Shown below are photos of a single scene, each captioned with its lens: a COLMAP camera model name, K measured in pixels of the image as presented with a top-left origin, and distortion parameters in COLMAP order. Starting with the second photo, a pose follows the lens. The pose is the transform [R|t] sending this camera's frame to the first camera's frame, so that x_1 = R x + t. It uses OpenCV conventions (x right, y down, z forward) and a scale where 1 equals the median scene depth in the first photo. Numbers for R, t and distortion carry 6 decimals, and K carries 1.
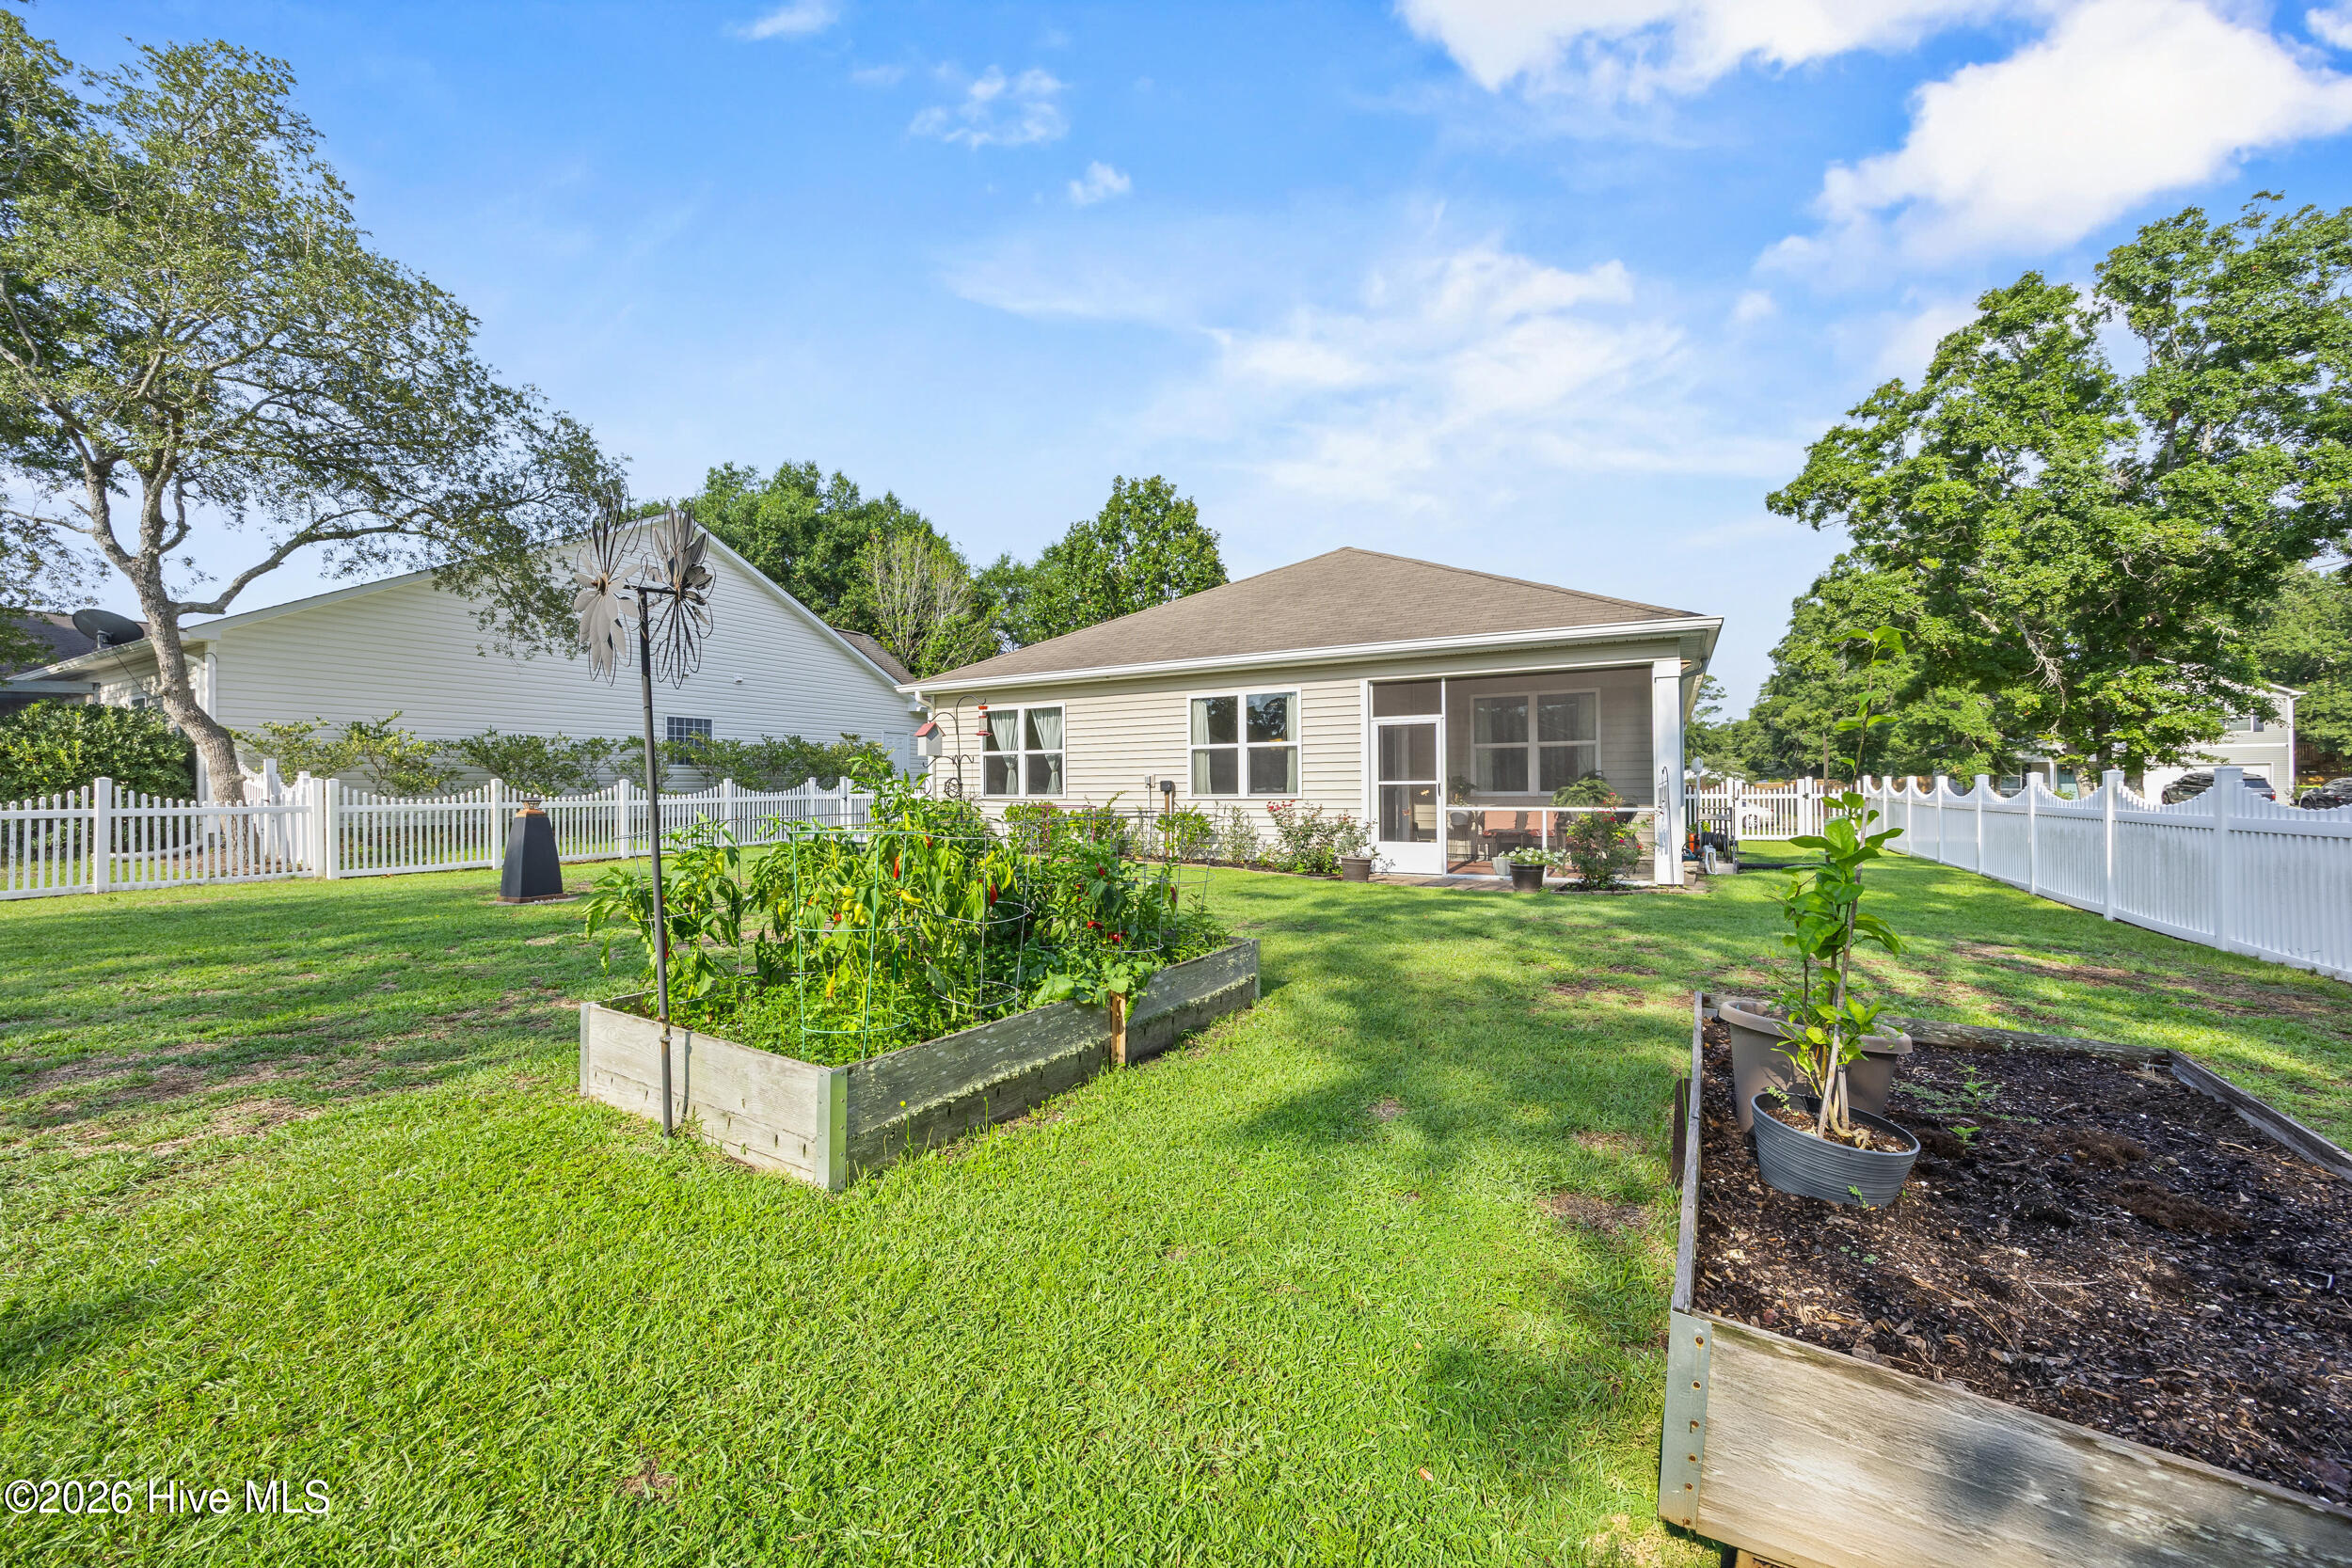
lens RADIAL K [[897.1, 0, 1189.7], [0, 897.1, 784.7], [0, 0, 1]] dist [-0.002984, -0.000127]
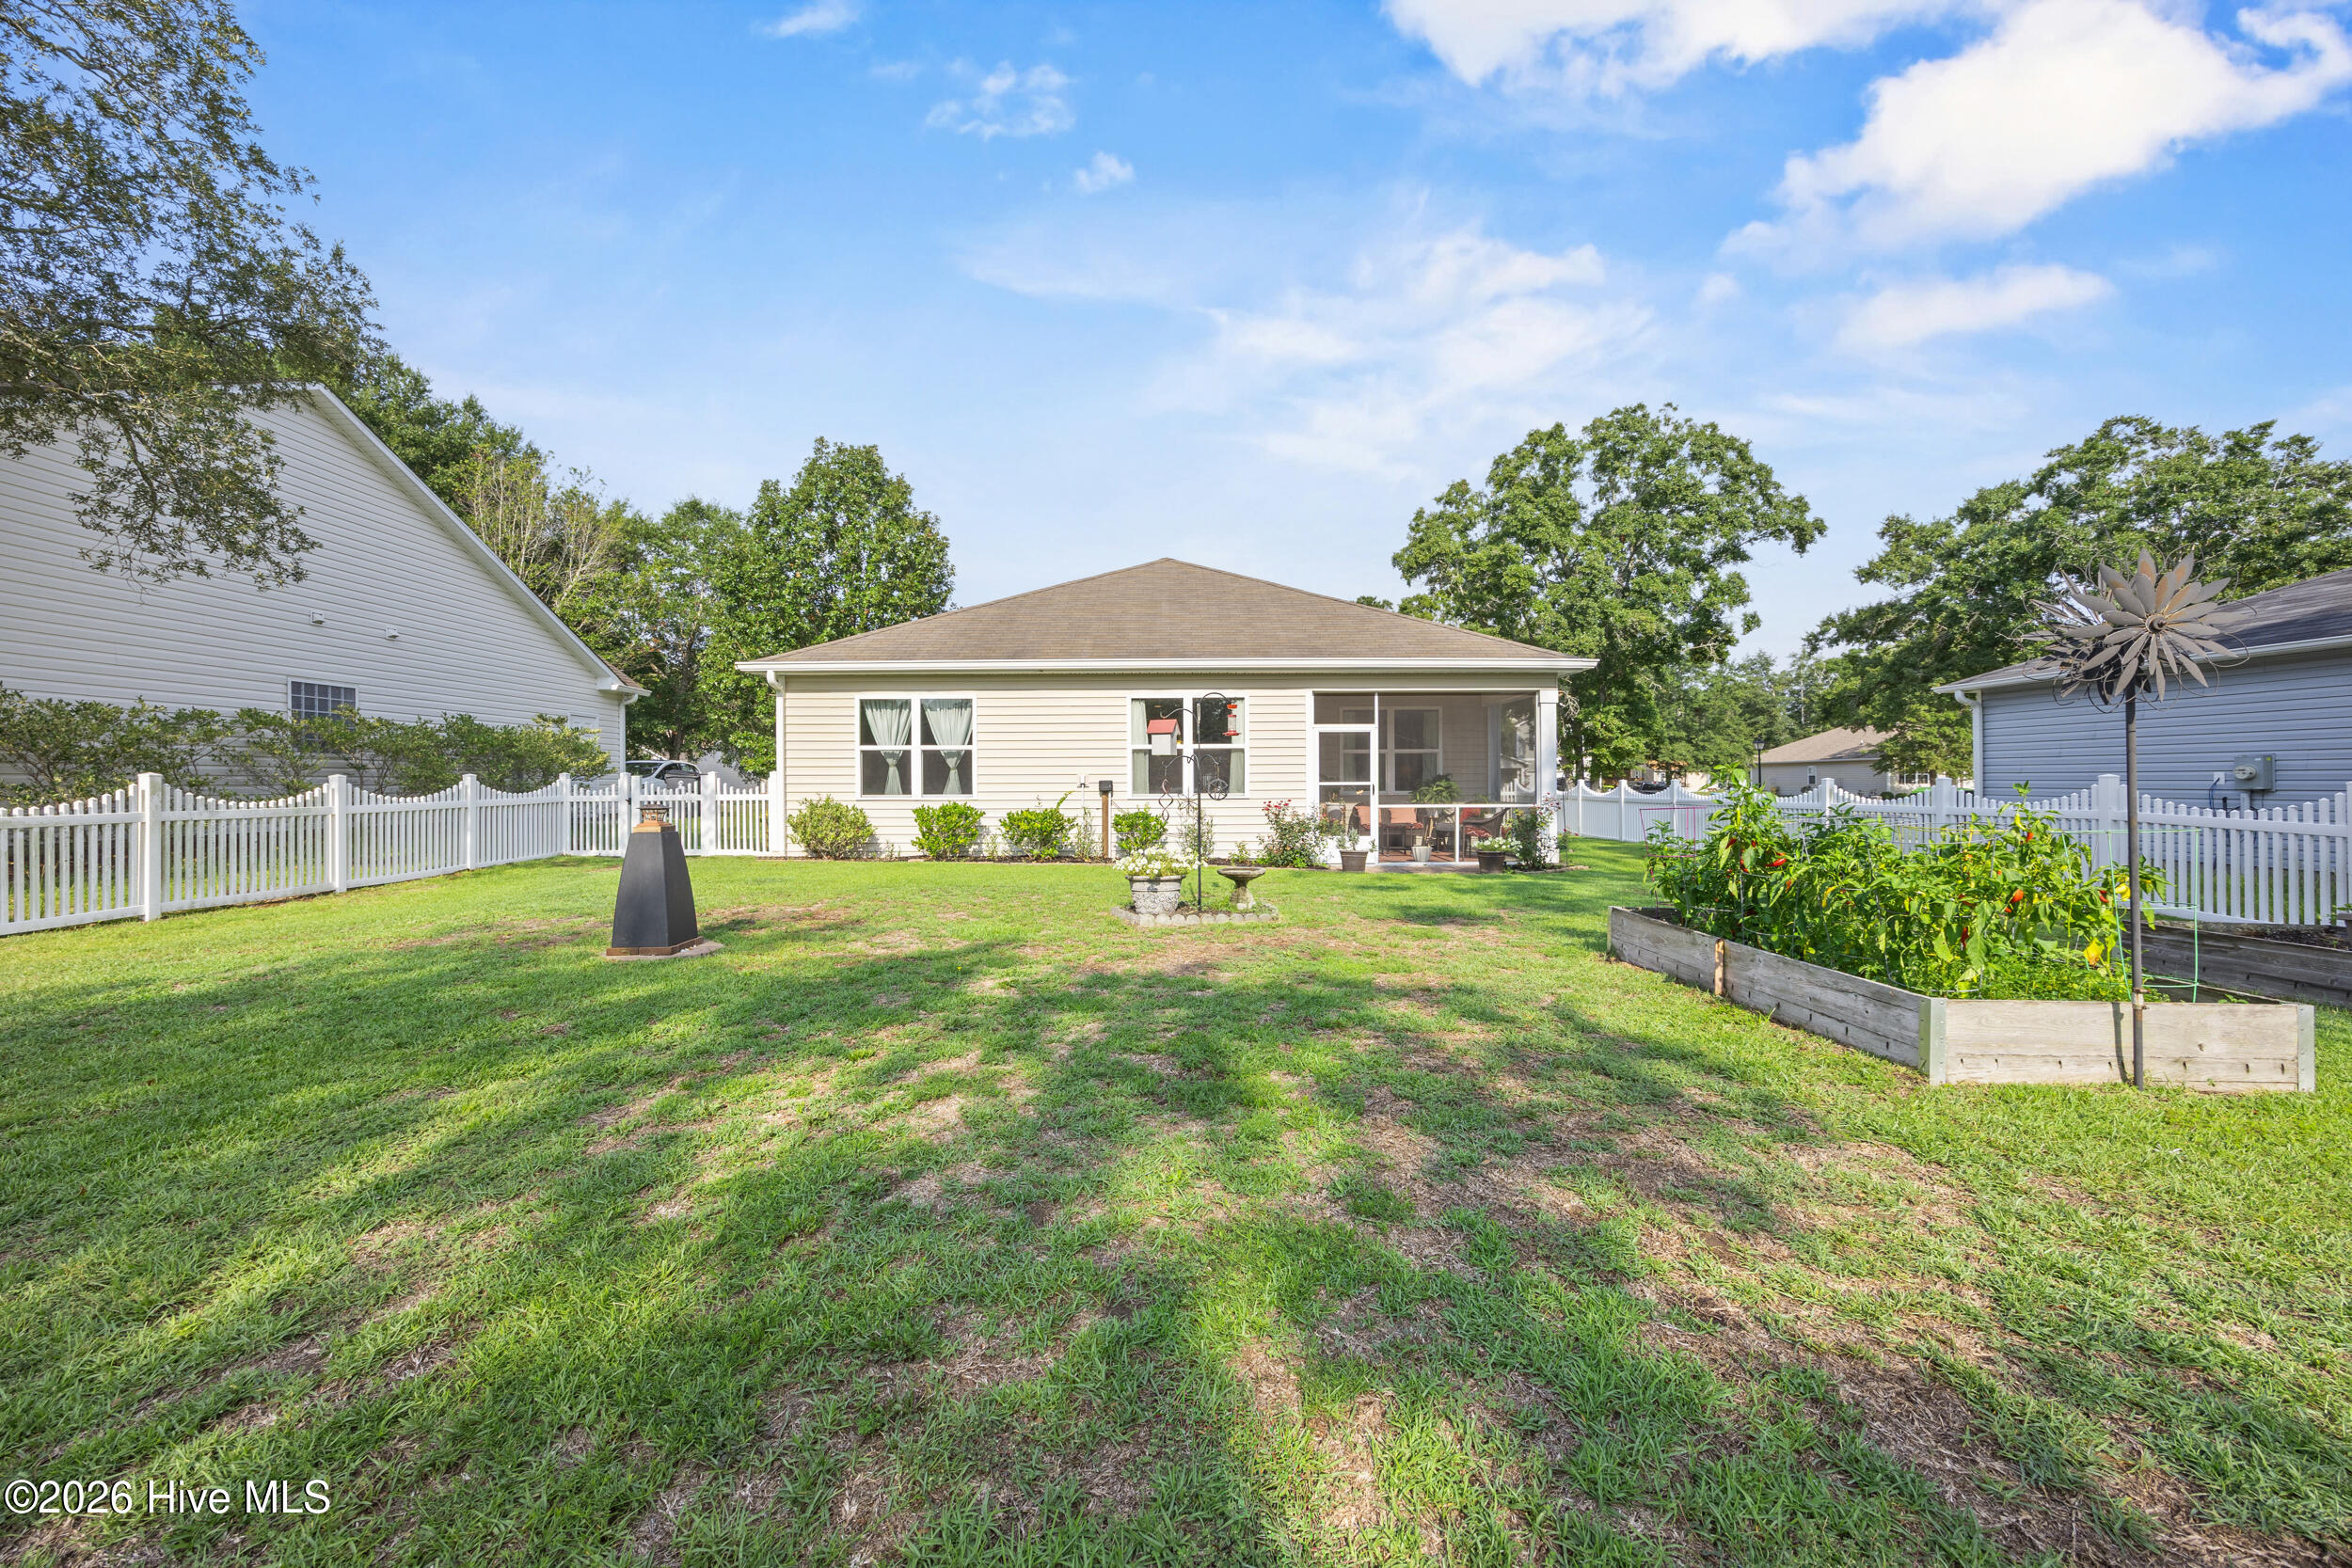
lens RADIAL K [[897.1, 0, 1167.4], [0, 897.1, 780.9], [0, 0, 1]] dist [-0.002984, -0.000127]
pose [[0.867148, 0.004142, 0.498034, -0.418484], [-0.002644, 0.999990, -0.003714, -0.000587], [-0.498044, 0.001903, 0.867150, 0.109007]]
